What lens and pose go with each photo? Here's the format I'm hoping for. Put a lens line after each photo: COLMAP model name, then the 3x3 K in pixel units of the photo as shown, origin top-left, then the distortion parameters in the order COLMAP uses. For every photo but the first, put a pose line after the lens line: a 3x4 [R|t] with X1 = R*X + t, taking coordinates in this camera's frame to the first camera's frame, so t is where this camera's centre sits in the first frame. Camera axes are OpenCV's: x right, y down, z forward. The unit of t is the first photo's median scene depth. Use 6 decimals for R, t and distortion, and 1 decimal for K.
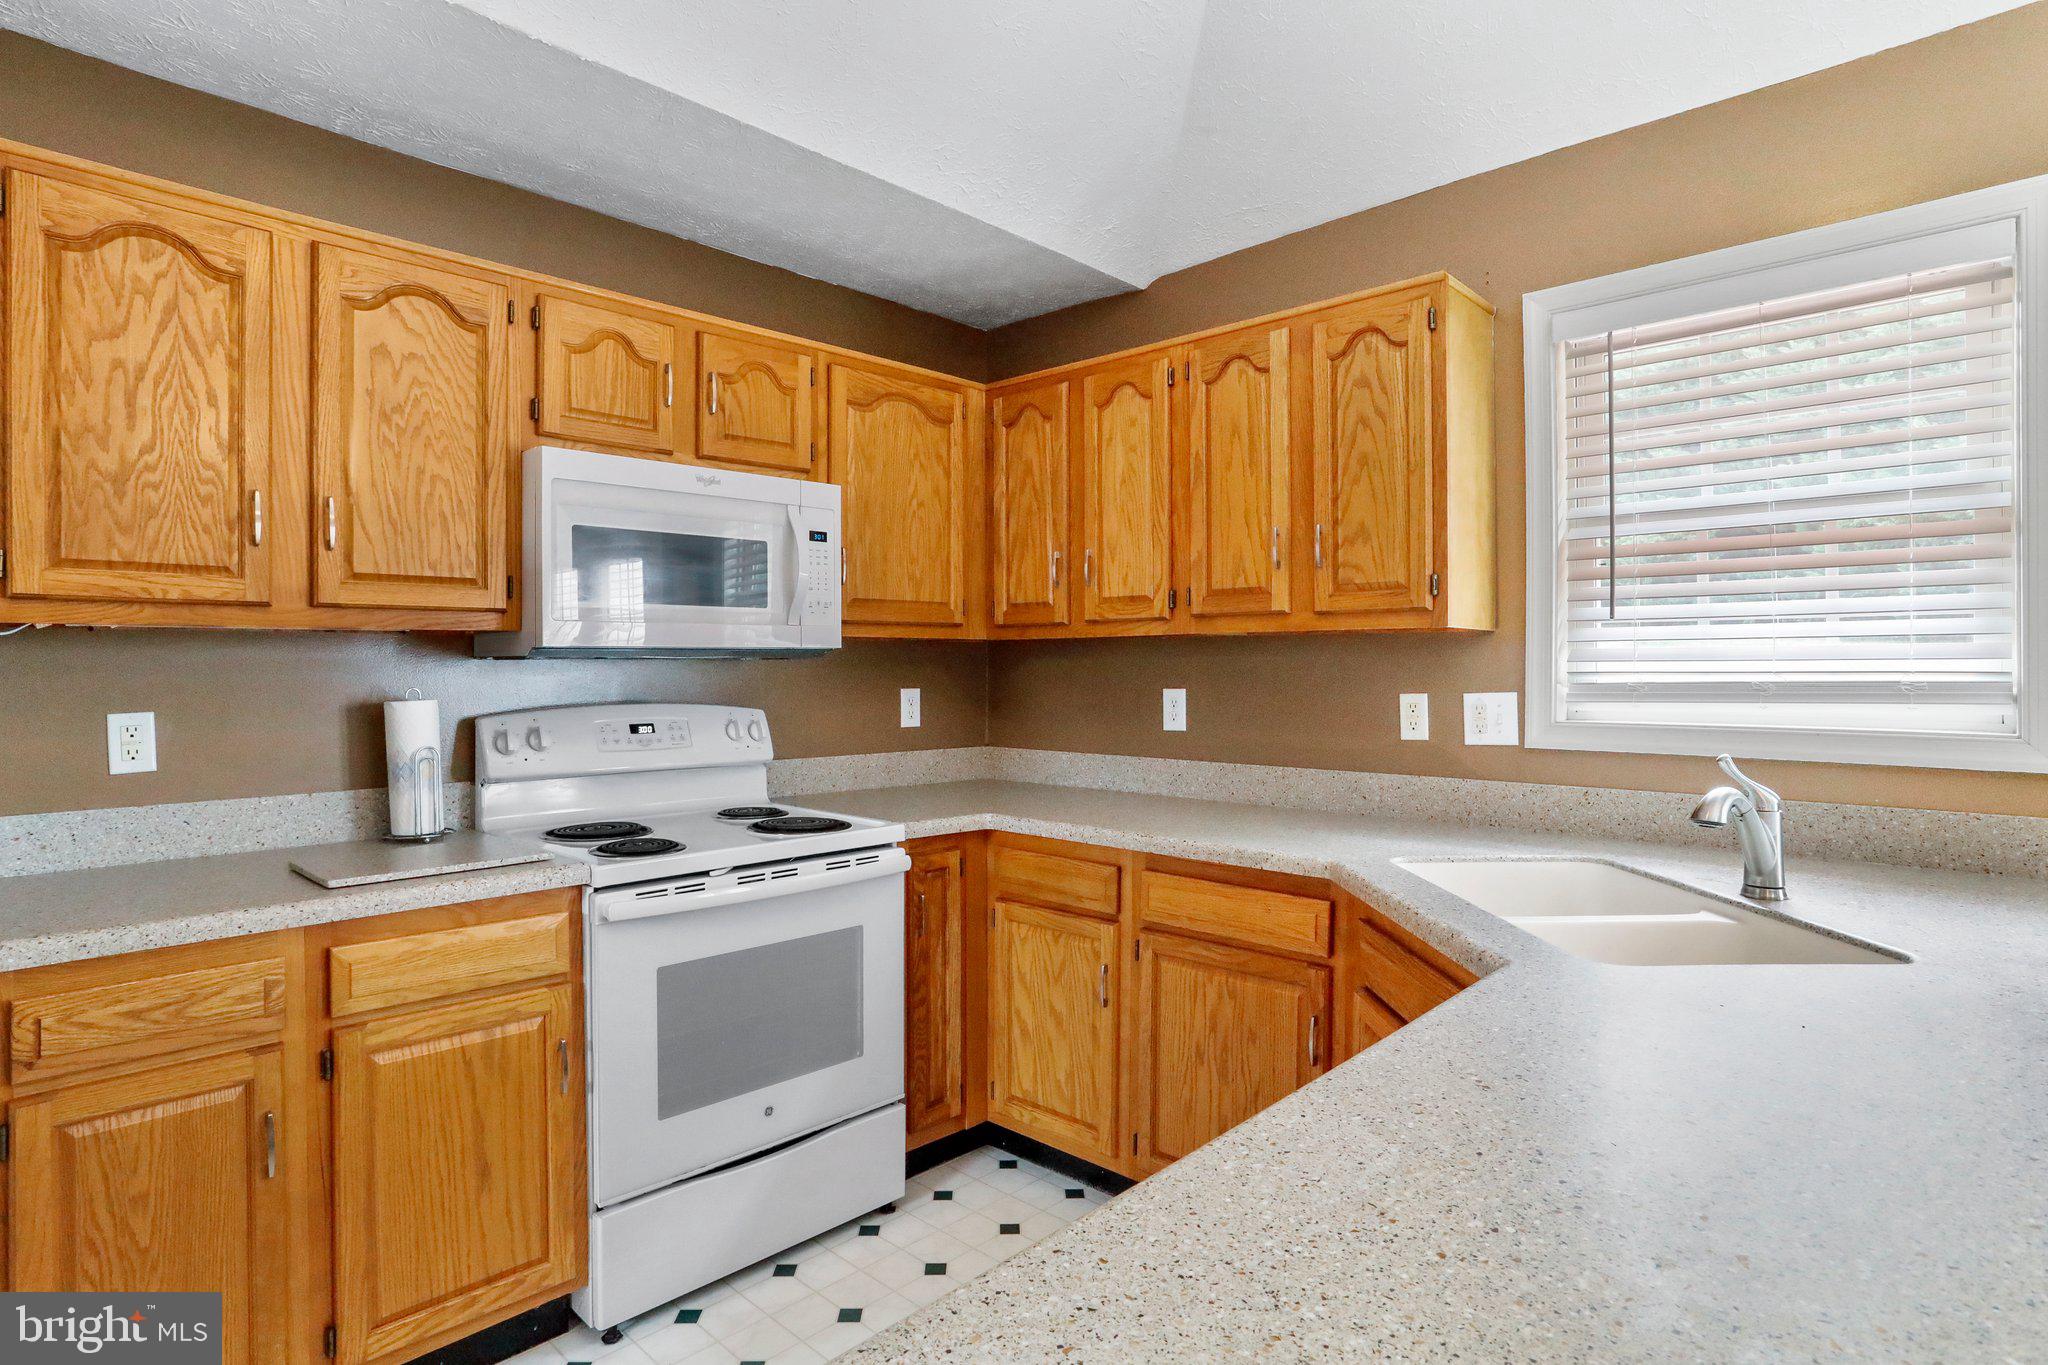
lens RADIAL K [[1062.8, 0, 1029.4], [0, 1062.8, 667.6], [0, 0, 1]] dist [-0.032690, 0.012211]
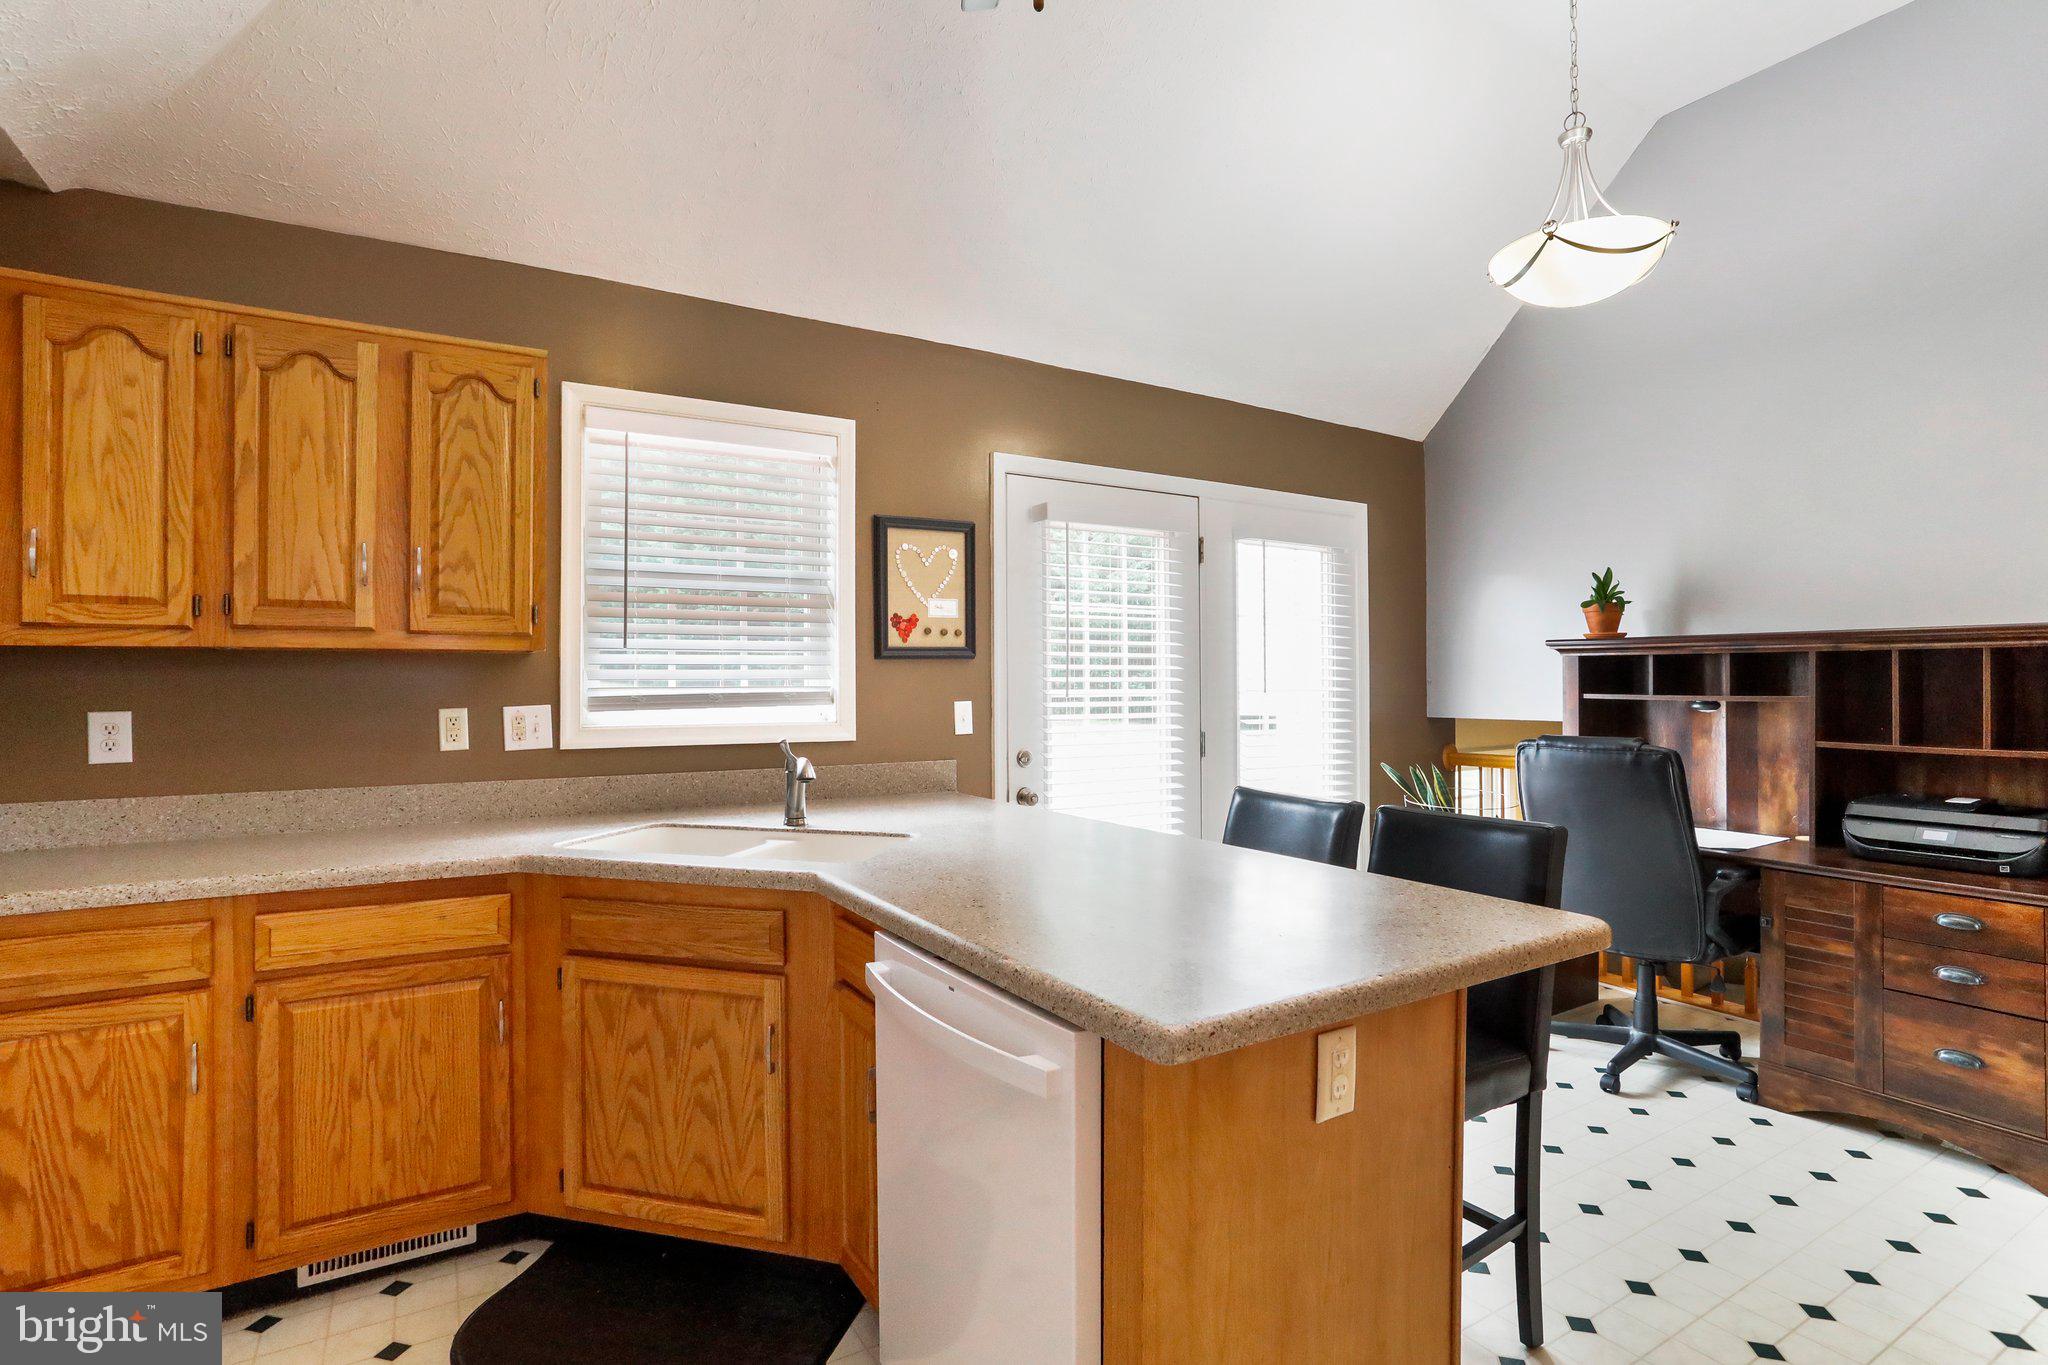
lens RADIAL K [[1004.5, 0, 1006.1], [0, 1004.5, 681.2], [0, 0, 1]] dist [-0.031509, 0.008651]
pose [[0.282713, 0.001871, 0.959203, -0.511766], [0.002750, 0.999992, -0.002761, 0.000873], [-0.959201, 0.003419, 0.282705, 0.177016]]
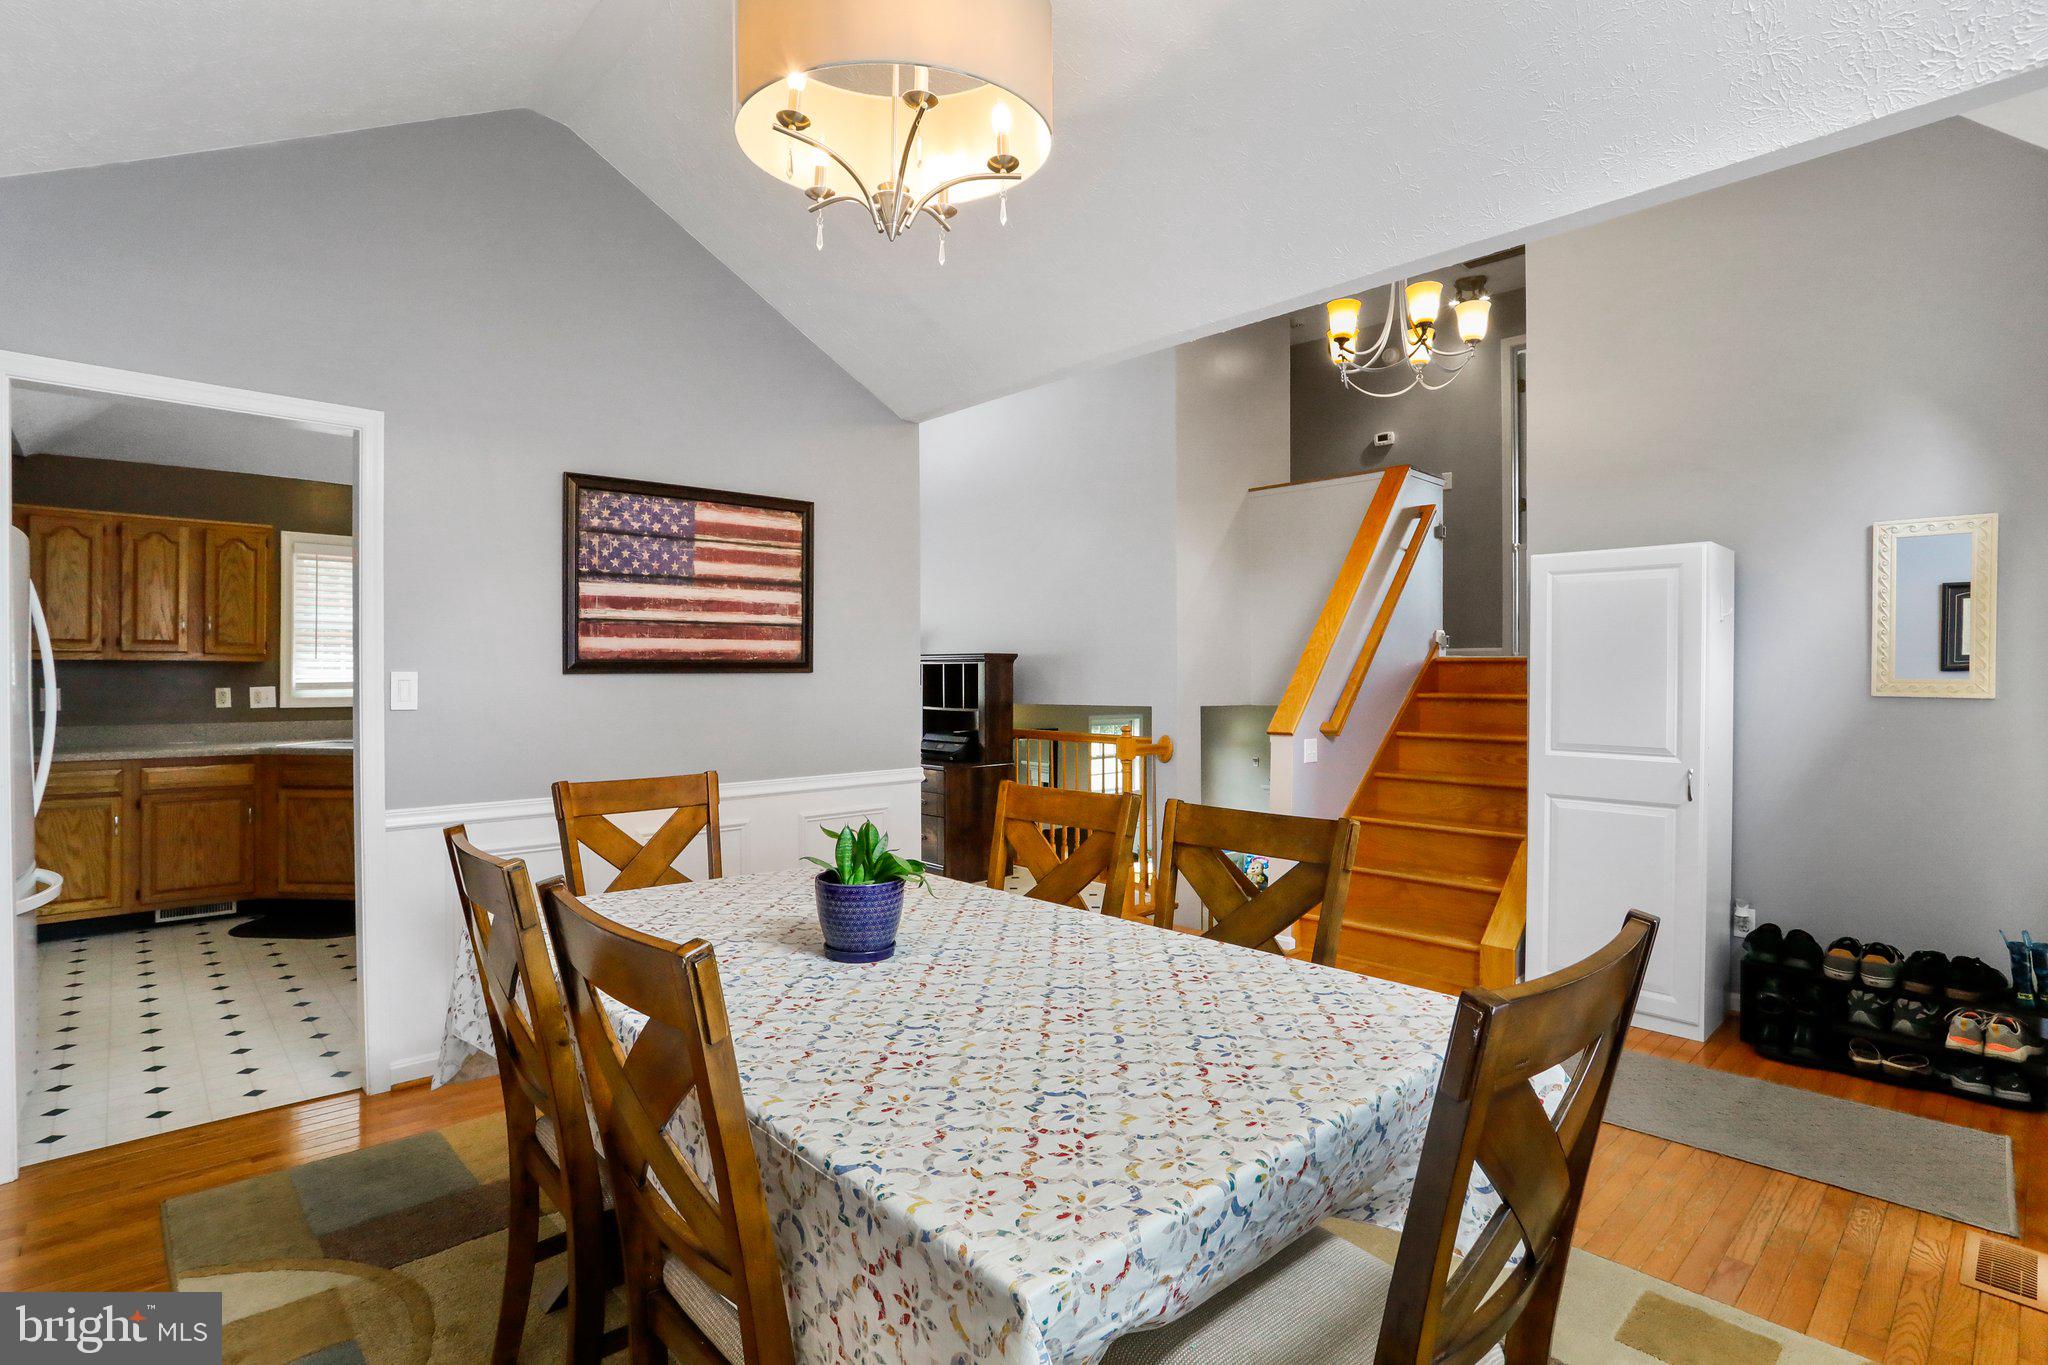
lens RADIAL K [[1004.5, 0, 1025.6], [0, 1004.5, 679.2], [0, 0, 1]] dist [-0.031509, 0.008651]
pose [[0.072152, -0.001213, 0.997393, -1.841627], [-0.003459, 0.999993, 0.001467, -0.004007], [-0.997388, -0.003556, 0.072147, -1.004376]]
